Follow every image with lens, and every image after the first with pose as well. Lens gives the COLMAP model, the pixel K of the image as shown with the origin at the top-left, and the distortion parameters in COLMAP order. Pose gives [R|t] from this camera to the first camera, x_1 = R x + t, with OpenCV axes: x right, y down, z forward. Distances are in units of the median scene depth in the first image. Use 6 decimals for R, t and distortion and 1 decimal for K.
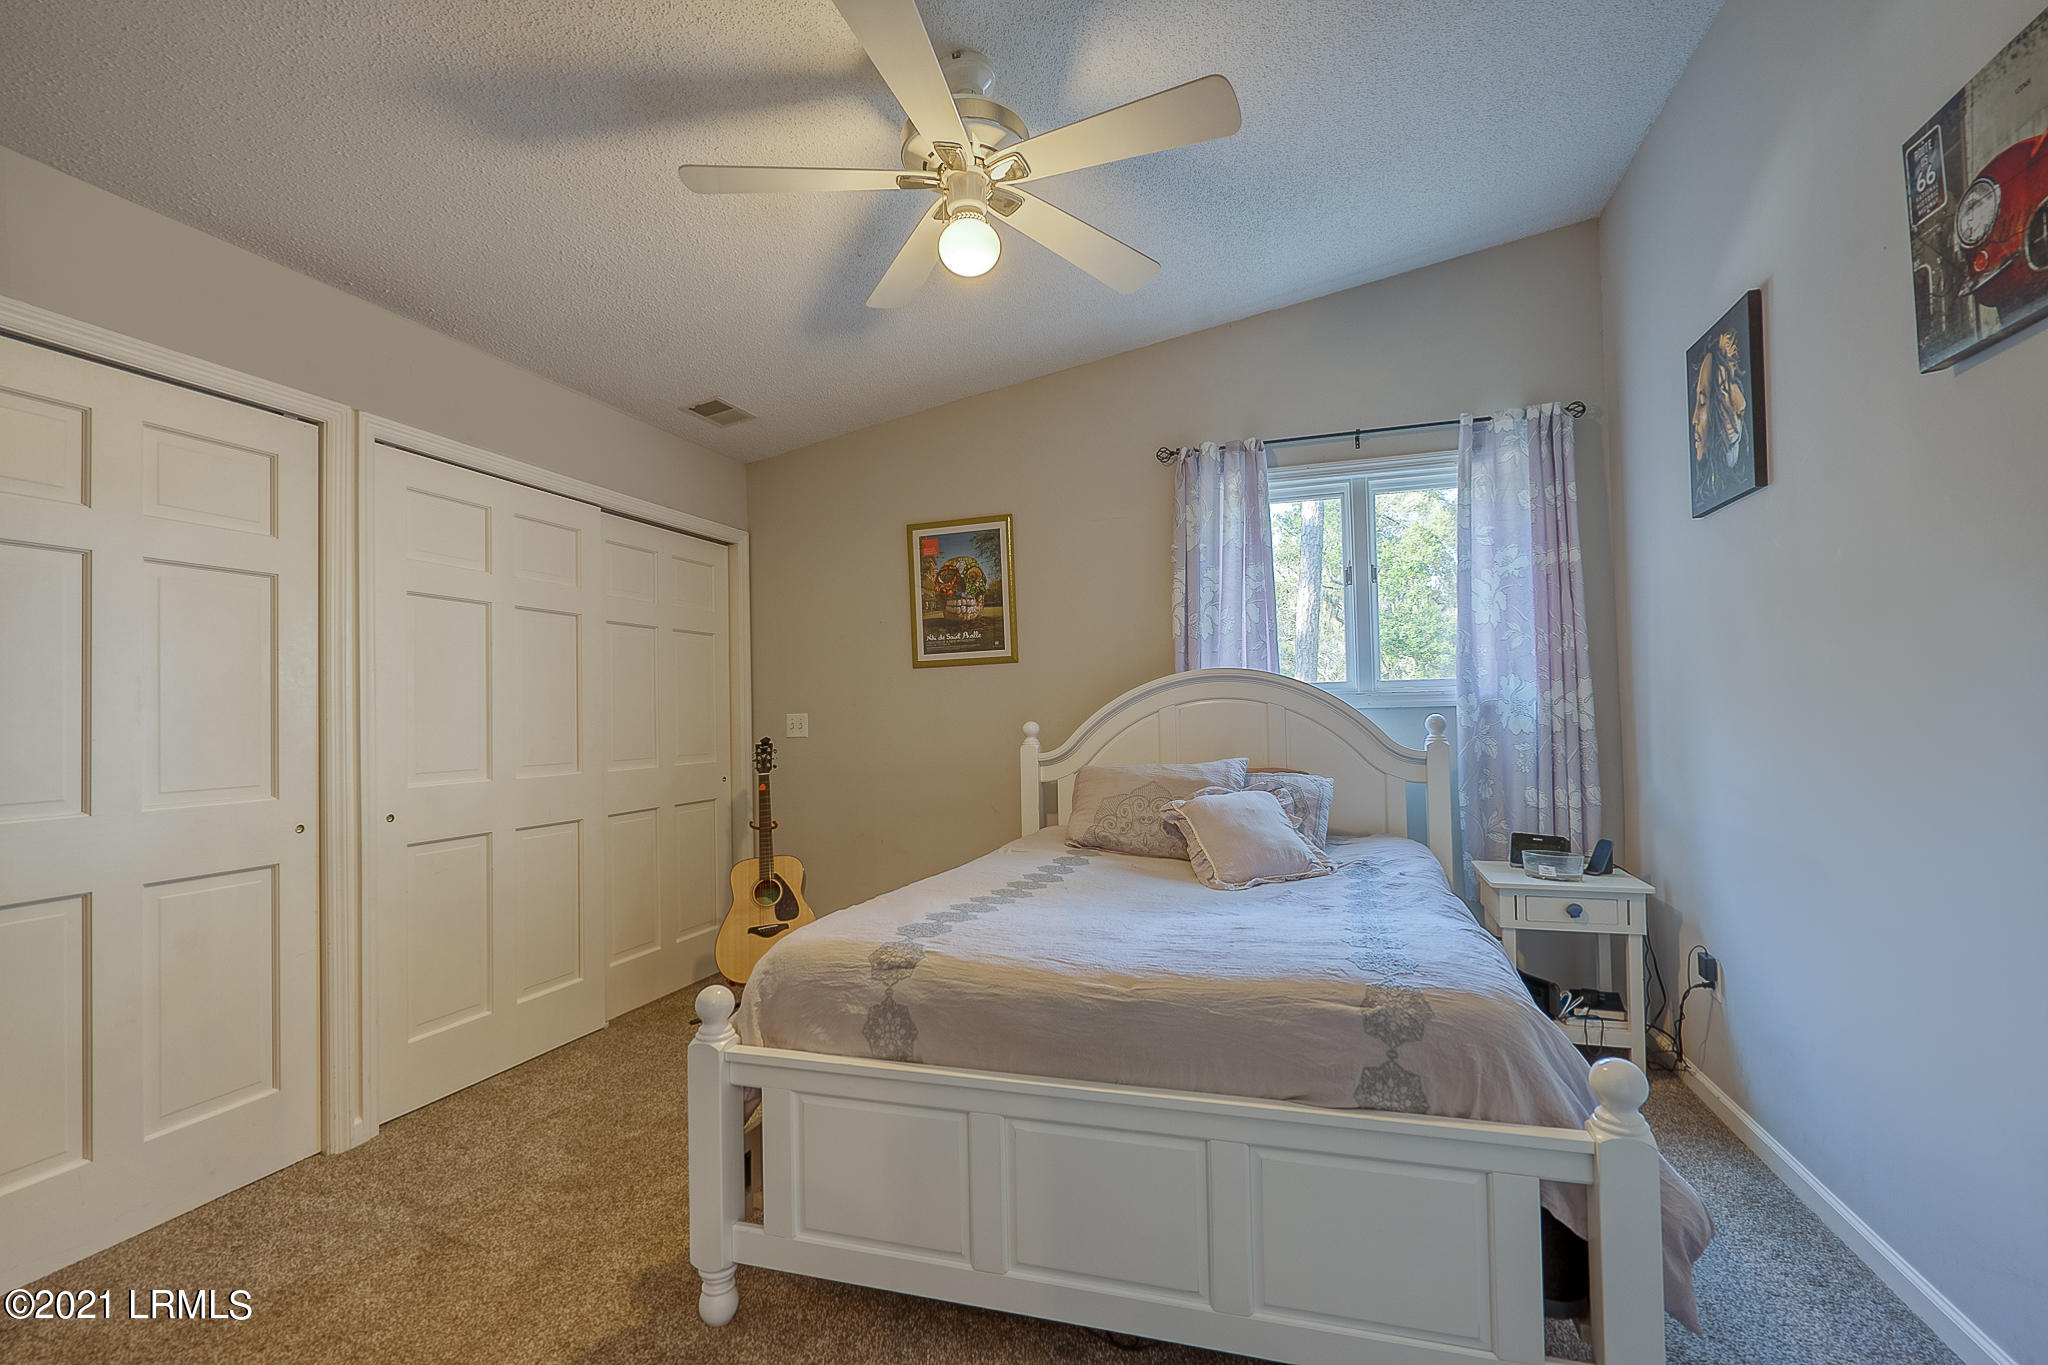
lens RADIAL K [[930.1, 0, 1019.9], [0, 930.1, 686.0], [0, 0, 1]] dist [0.001343, 0.000495]
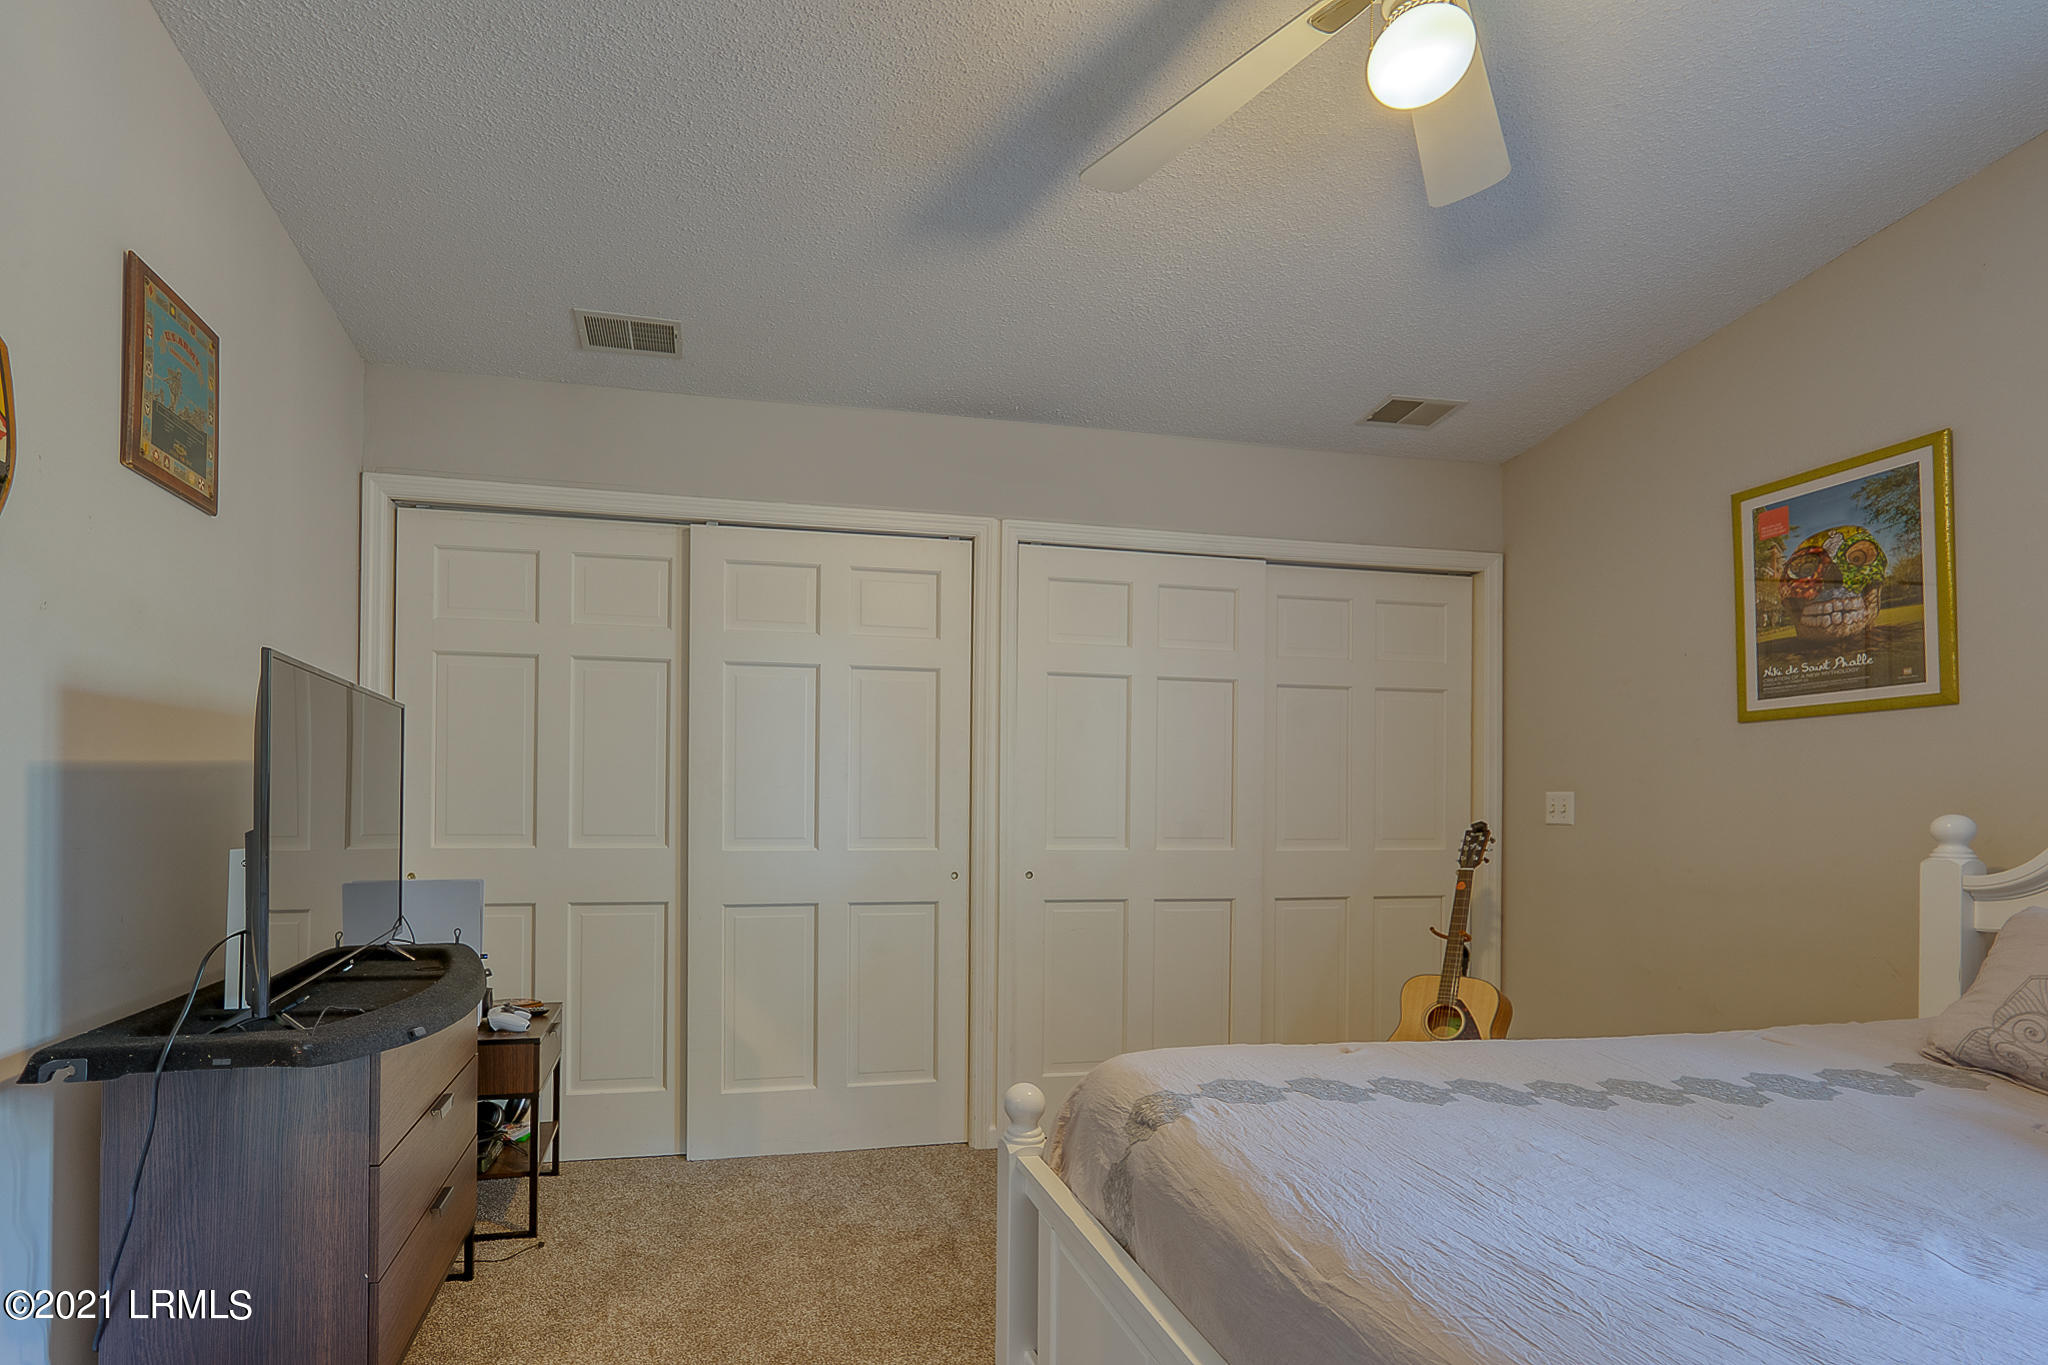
lens RADIAL K [[1018.4, 0, 1007.4], [0, 1018.4, 789.0], [0, 0, 1]] dist [-0.003362, 0.000487]
pose [[0.486954, 0.016536, -0.873271, 0.257197], [0.008844, 0.999676, 0.023861, 0.004960], [0.873383, -0.019342, 0.486651, 0.246136]]
